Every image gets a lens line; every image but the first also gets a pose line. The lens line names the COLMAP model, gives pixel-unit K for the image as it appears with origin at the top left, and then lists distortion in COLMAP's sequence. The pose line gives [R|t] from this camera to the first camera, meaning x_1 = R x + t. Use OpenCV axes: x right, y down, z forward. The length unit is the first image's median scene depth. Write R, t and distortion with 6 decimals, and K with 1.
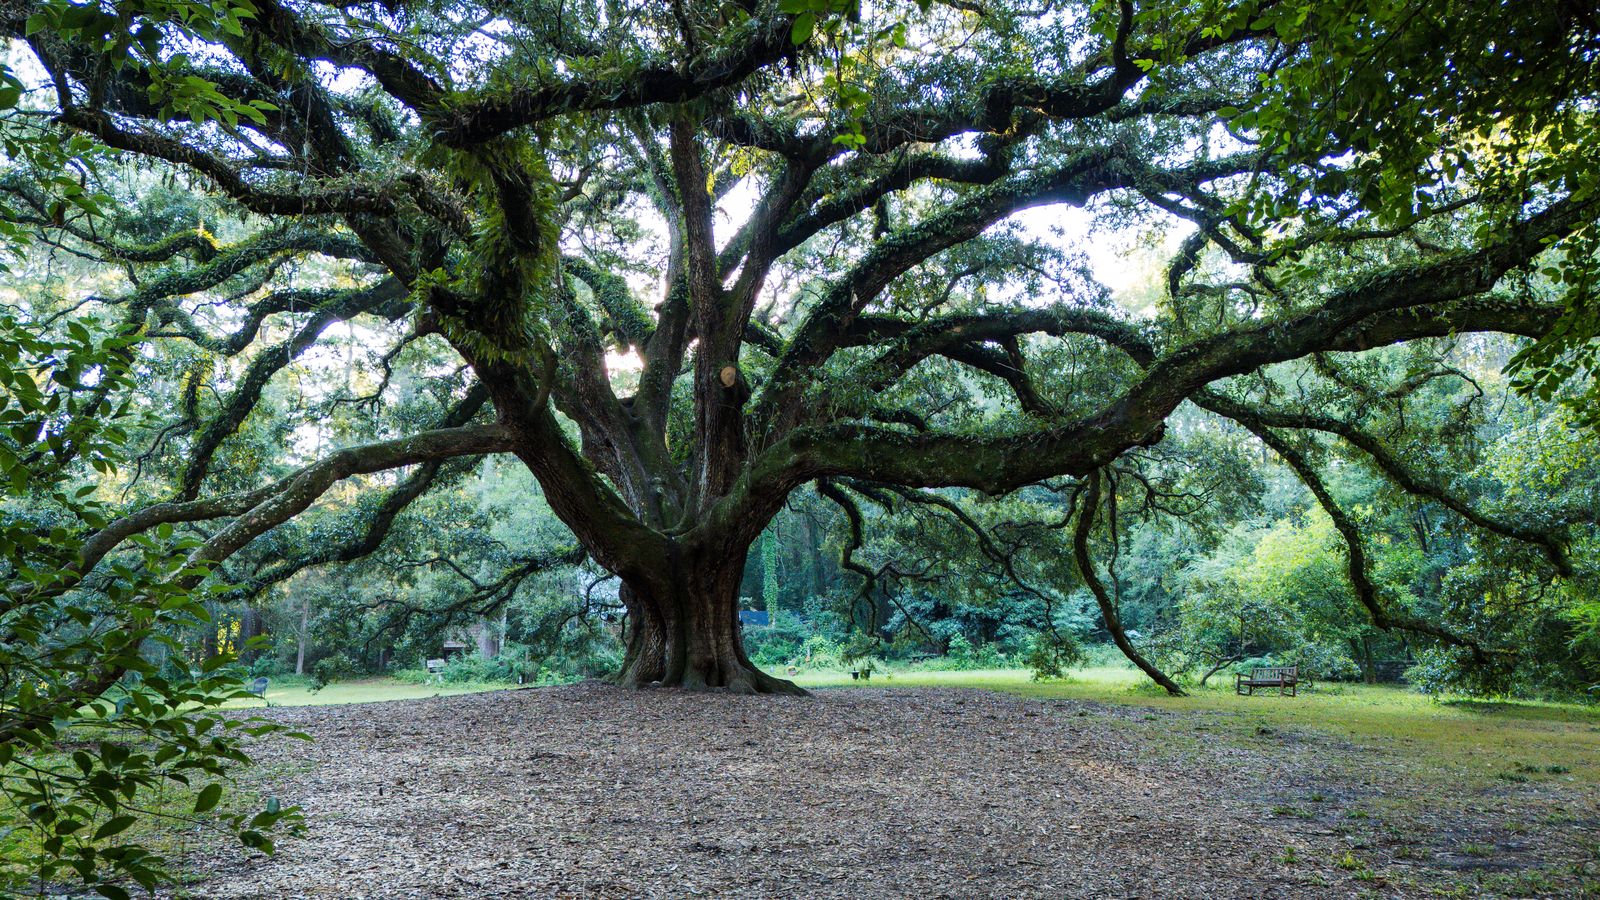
lens RADIAL K [[1103.6, 0, 801.0], [0, 1103.6, 443.7], [0, 0, 1]] dist [0.100462, -0.004052]
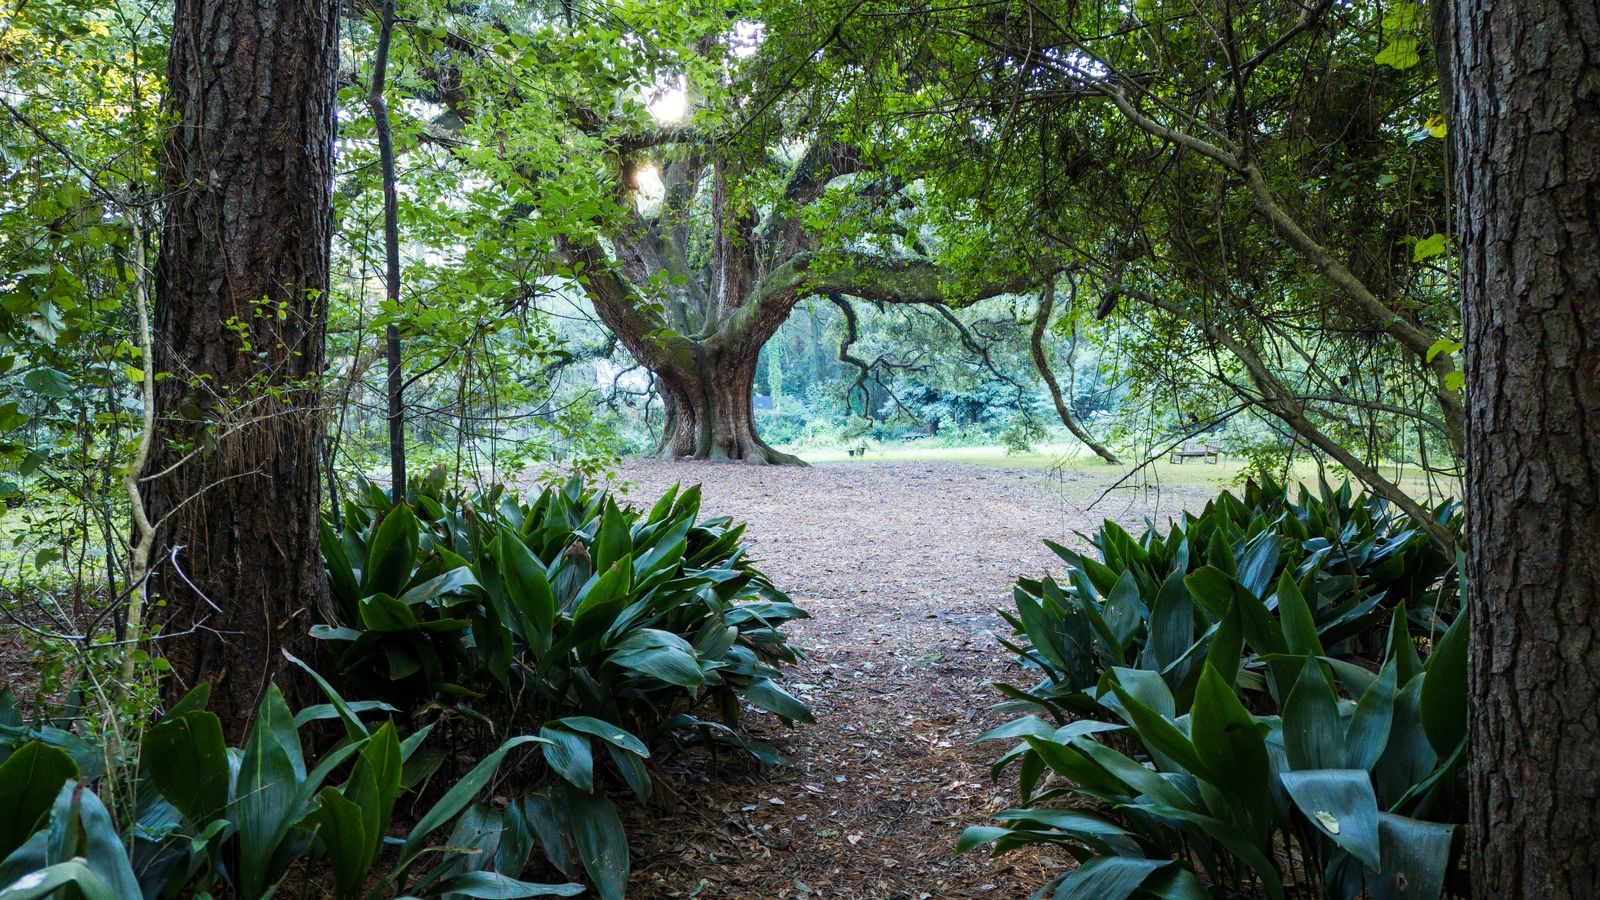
lens RADIAL K [[1103.6, 0, 799.1], [0, 1103.6, 452.0], [0, 0, 1]] dist [0.100462, -0.004052]
pose [[0.999977, -0.004962, -0.004712, 0.000699], [0.005808, 0.979525, 0.201237, -0.023306], [0.003617, -0.201260, 0.979531, -0.126512]]
